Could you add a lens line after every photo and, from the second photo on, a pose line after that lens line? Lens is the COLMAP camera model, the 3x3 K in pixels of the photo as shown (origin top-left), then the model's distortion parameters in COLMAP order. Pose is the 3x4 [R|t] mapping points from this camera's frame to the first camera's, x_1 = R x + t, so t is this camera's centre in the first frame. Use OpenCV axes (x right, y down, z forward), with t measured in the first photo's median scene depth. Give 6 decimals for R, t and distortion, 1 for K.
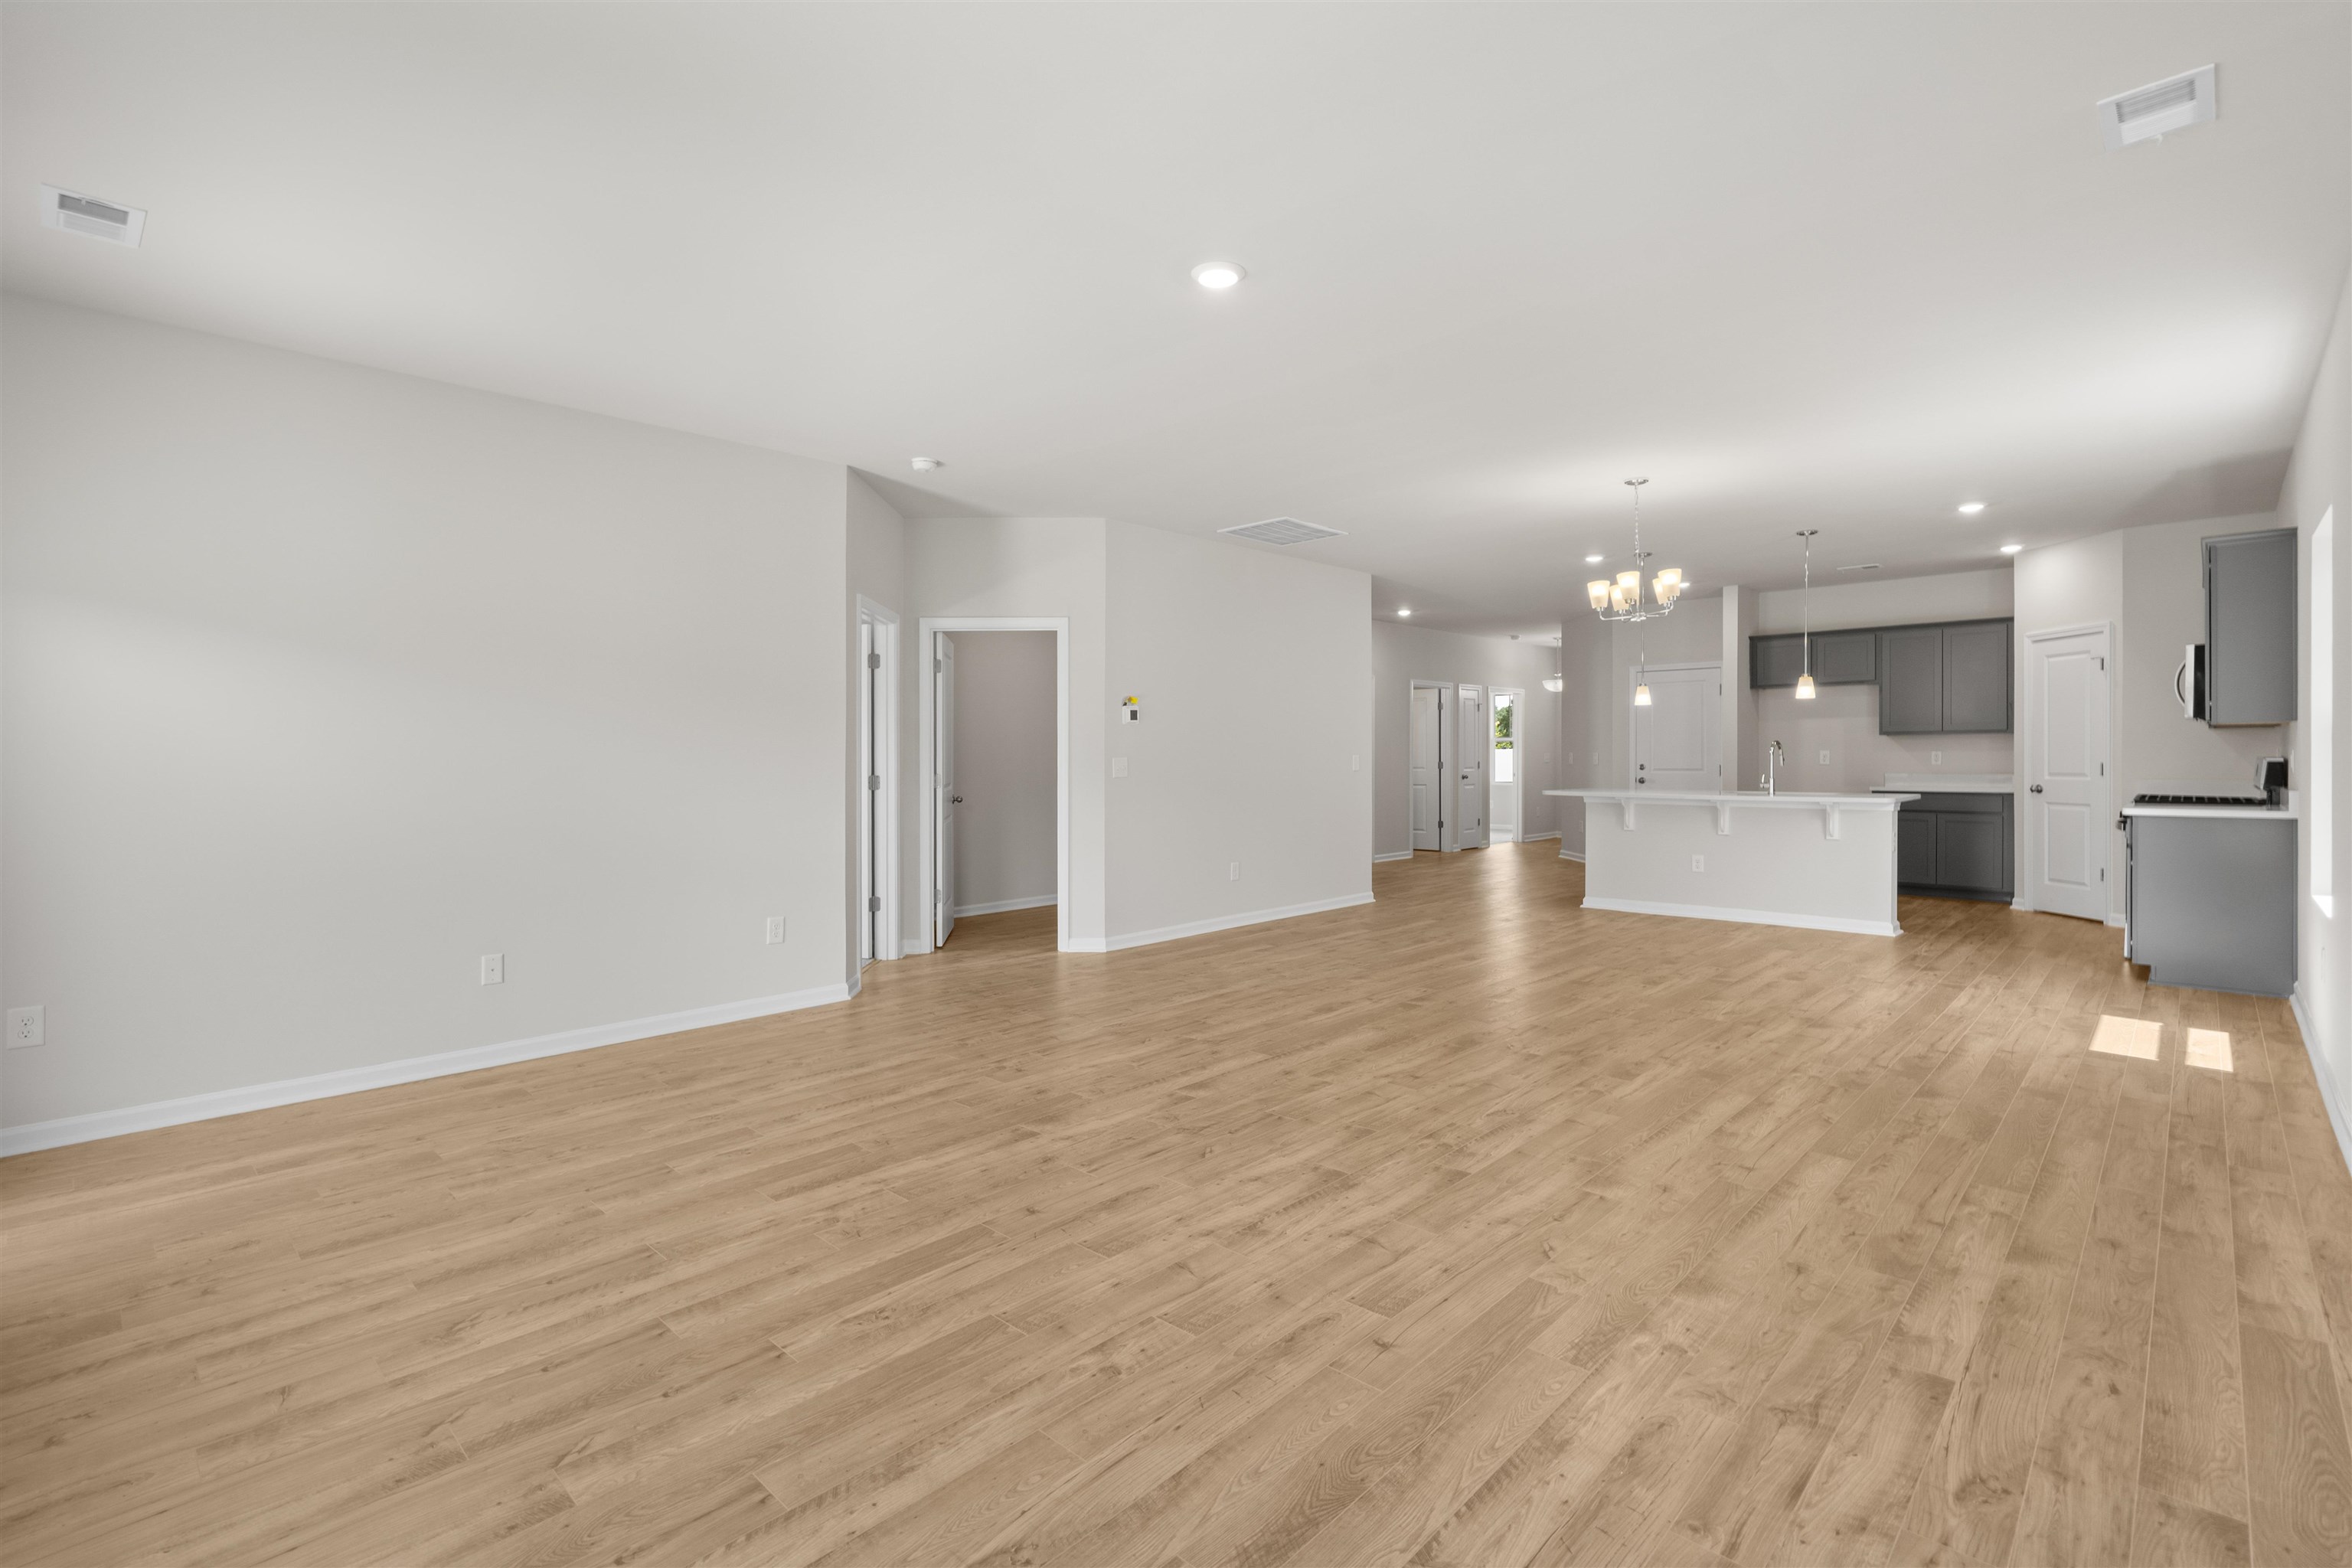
lens RADIAL K [[1069.9, 0, 1175.6], [0, 1069.9, 768.4], [0, 0, 1]] dist [-0.005009, -0.000196]
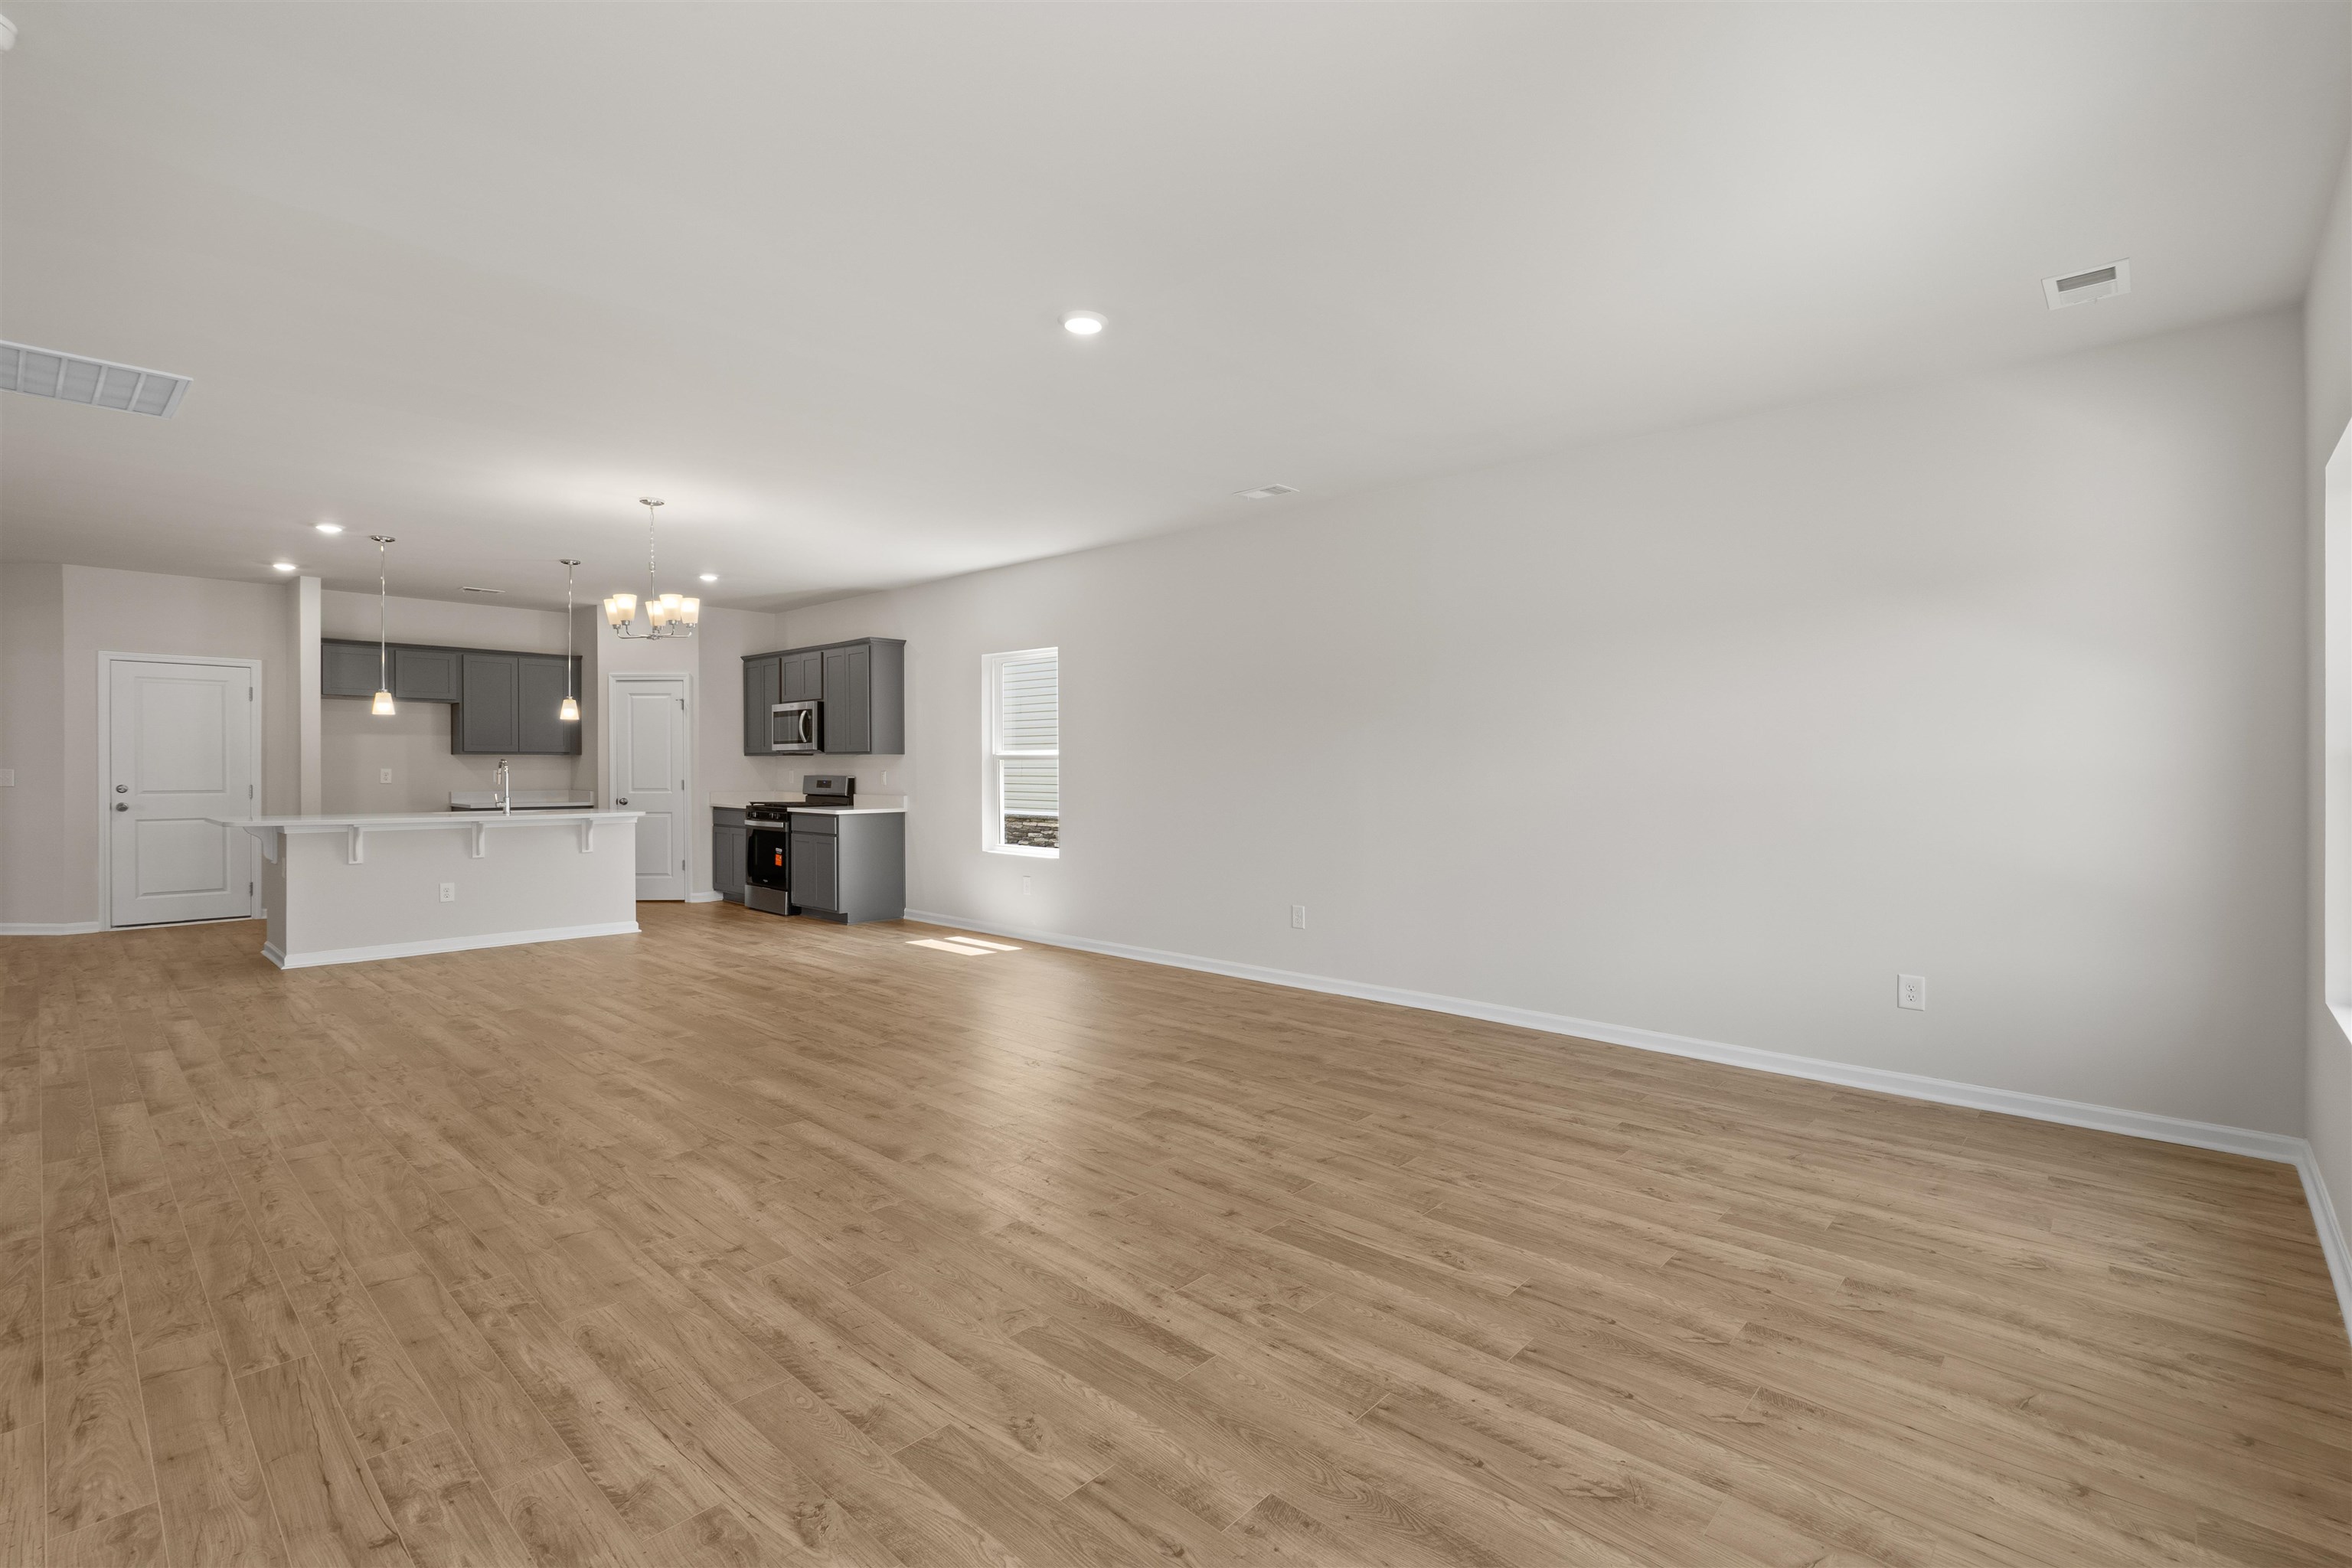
lens RADIAL K [[1069.9, 0, 1175.6], [0, 1069.9, 768.4], [0, 0, 1]] dist [-0.005009, -0.000196]
pose [[-0.013084, 0.007022, 0.999890, -0.959602], [0.009960, 0.999927, -0.006892, -0.009323], [-0.999865, 0.009868, -0.013153, 0.867855]]
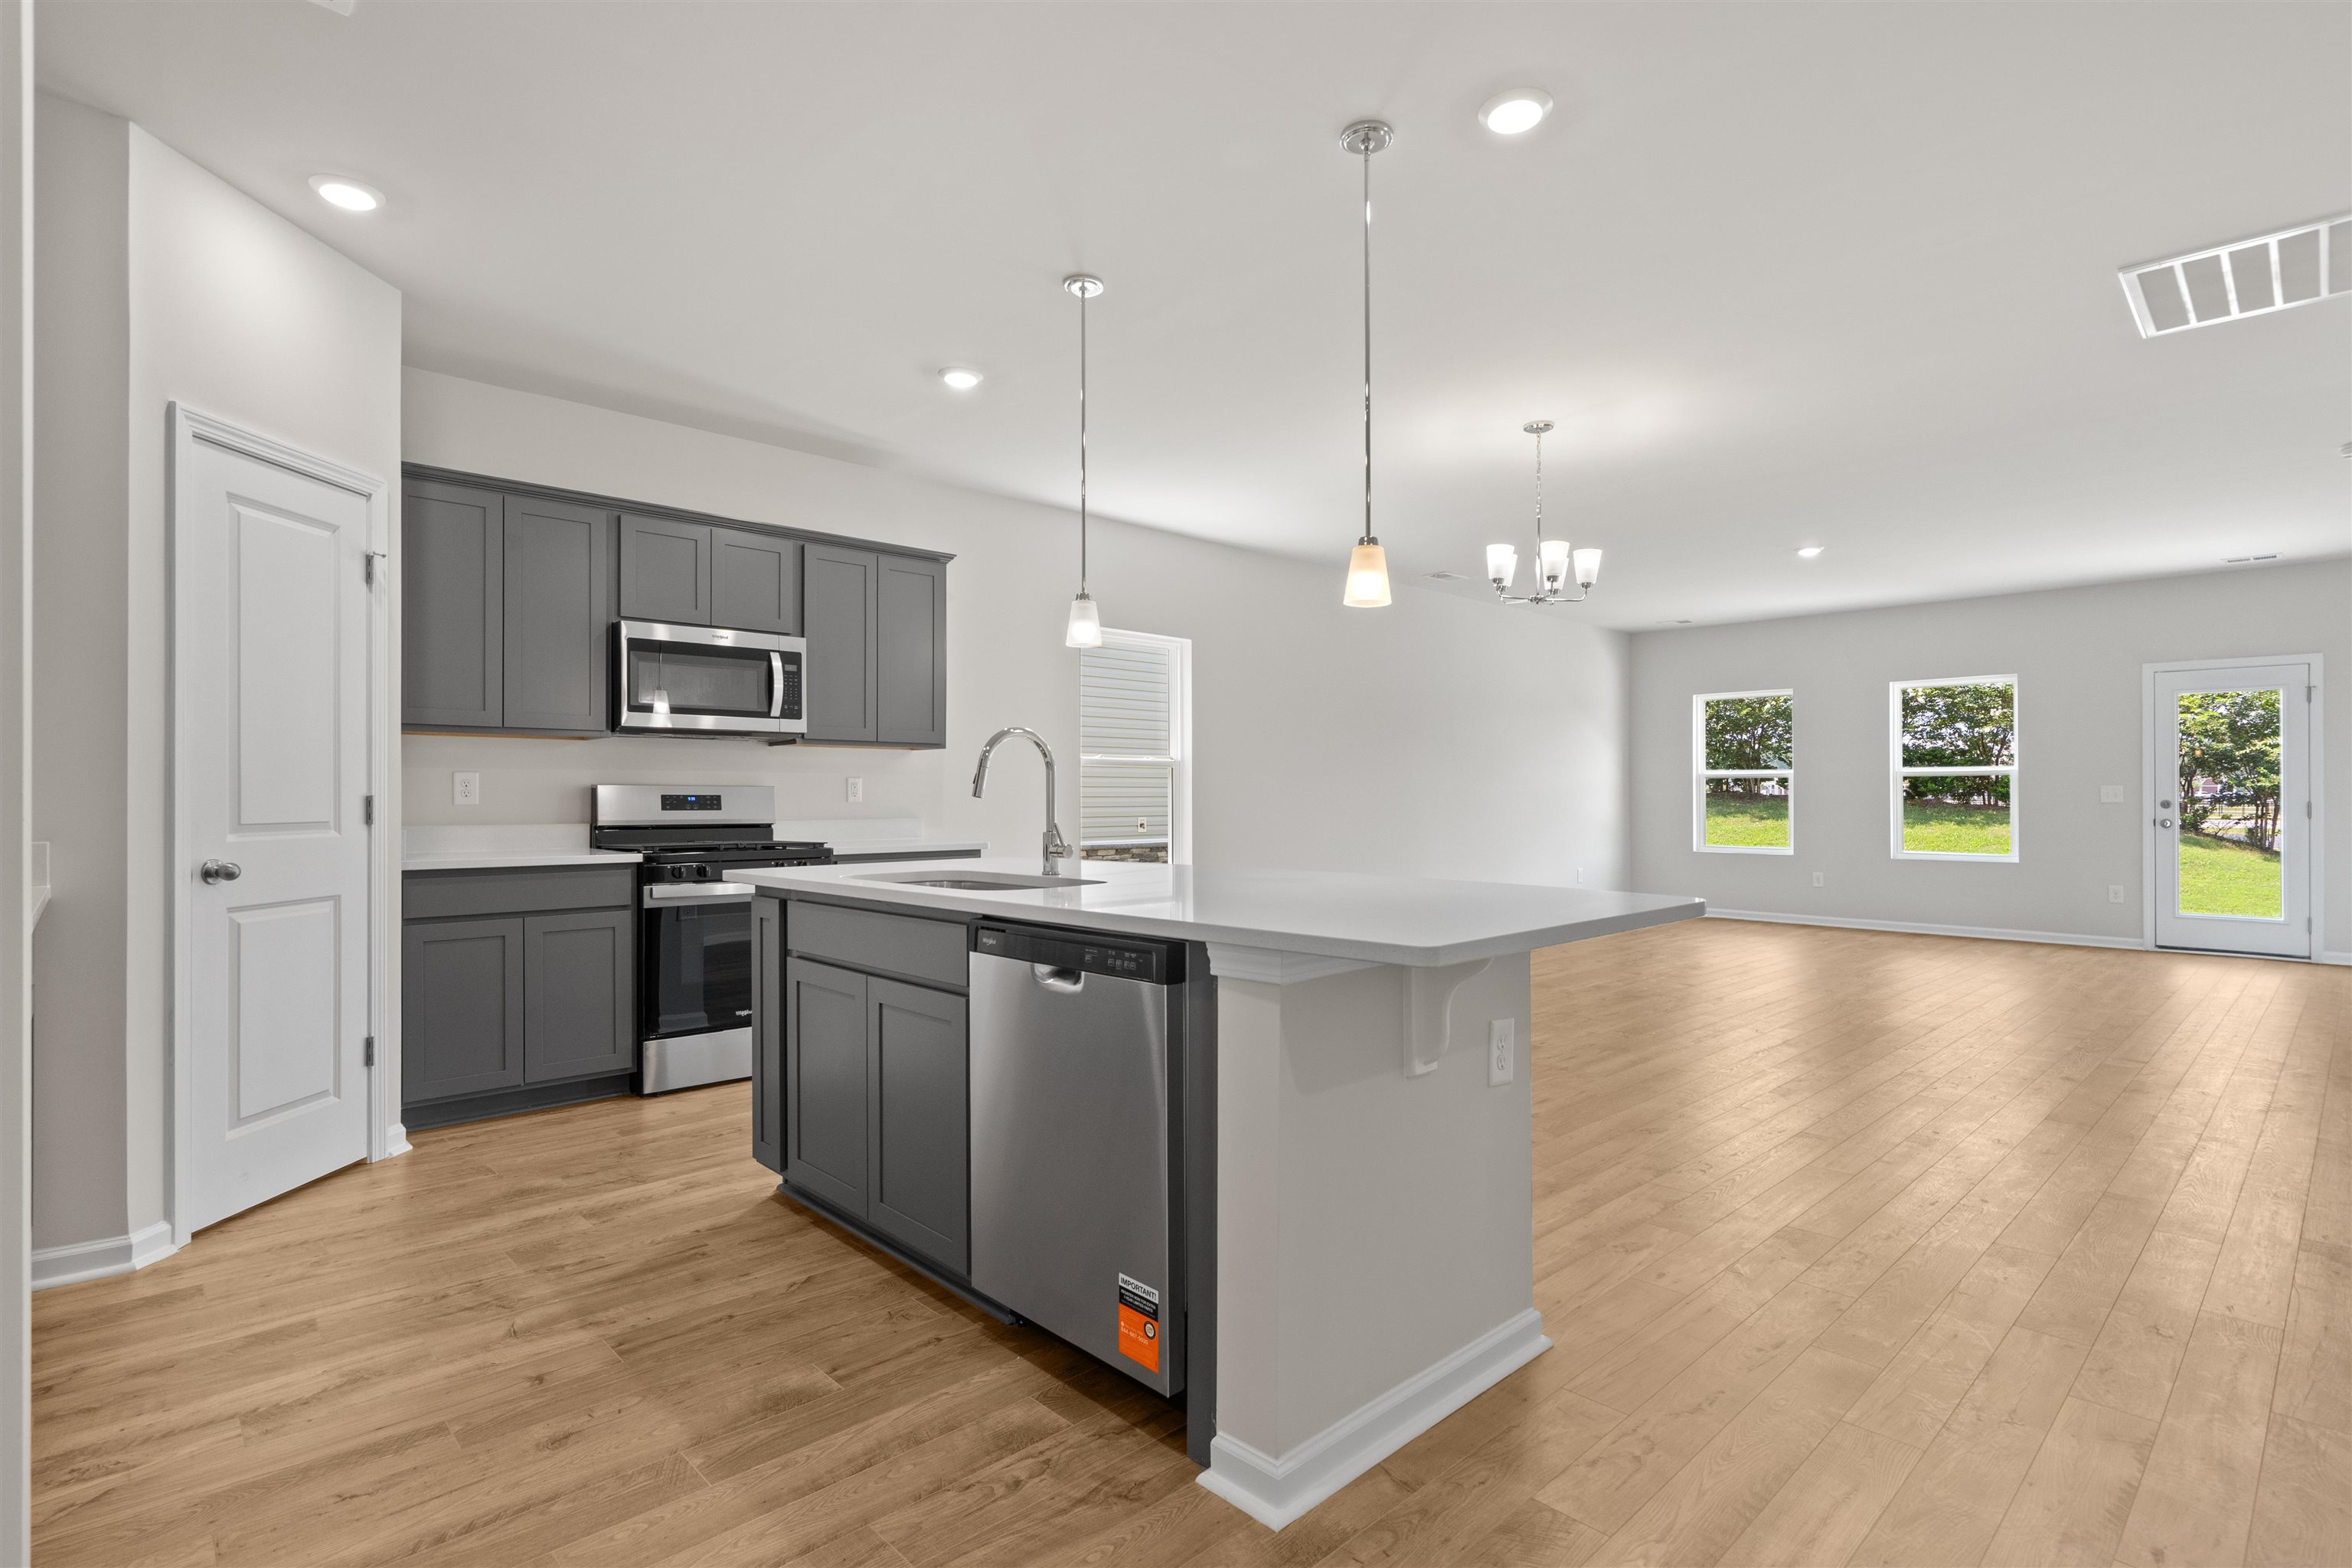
lens RADIAL K [[1134.2, 0, 1171.1], [0, 1134.2, 789.4], [0, 0, 1]] dist [0.002781, -0.000661]
pose [[-0.998690, 0.007478, 0.050626, 1.090635], [0.007754, 0.999956, 0.005275, -0.015779], [-0.050585, 0.005661, -0.998704, 3.056135]]
